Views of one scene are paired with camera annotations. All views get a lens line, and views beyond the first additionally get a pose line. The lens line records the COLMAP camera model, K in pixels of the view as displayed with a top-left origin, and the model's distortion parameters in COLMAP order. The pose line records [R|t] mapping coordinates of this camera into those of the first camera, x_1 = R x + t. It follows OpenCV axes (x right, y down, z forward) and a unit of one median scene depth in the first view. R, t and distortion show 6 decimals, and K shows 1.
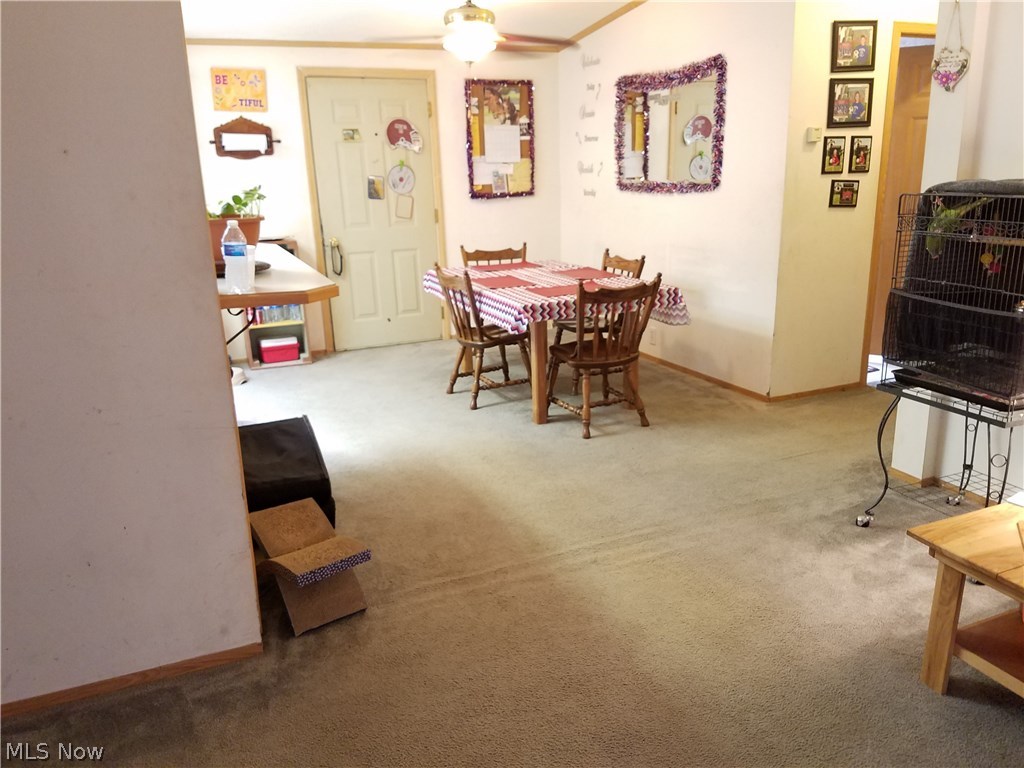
lens RADIAL K [[783.5, 0, 510.0], [0, 783.5, 398.0], [0, 0, 1]] dist [0.139101, -0.267929]
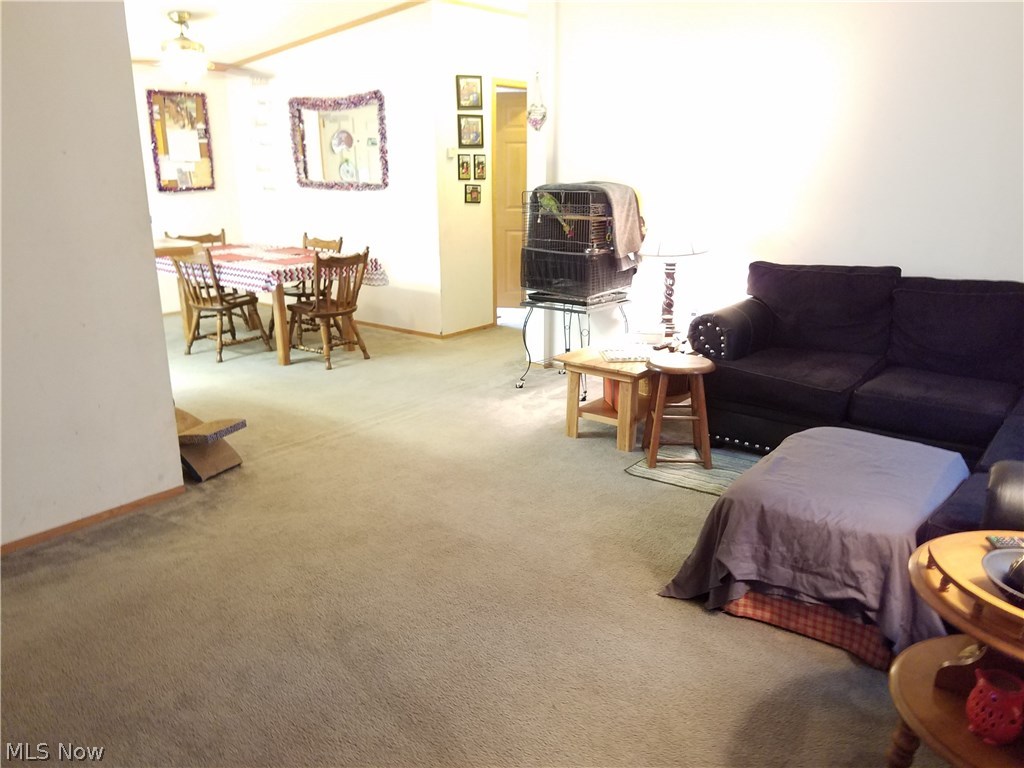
lens RADIAL K [[774.3, 0, 512.9], [0, 774.3, 398.9], [0, 0, 1]] dist [0.280235, -0.595560]
pose [[0.876917, -0.110228, 0.467831, -0.250511], [0.112800, 0.993360, 0.022615, 0.101964], [-0.467218, 0.032940, 0.883529, -0.330617]]
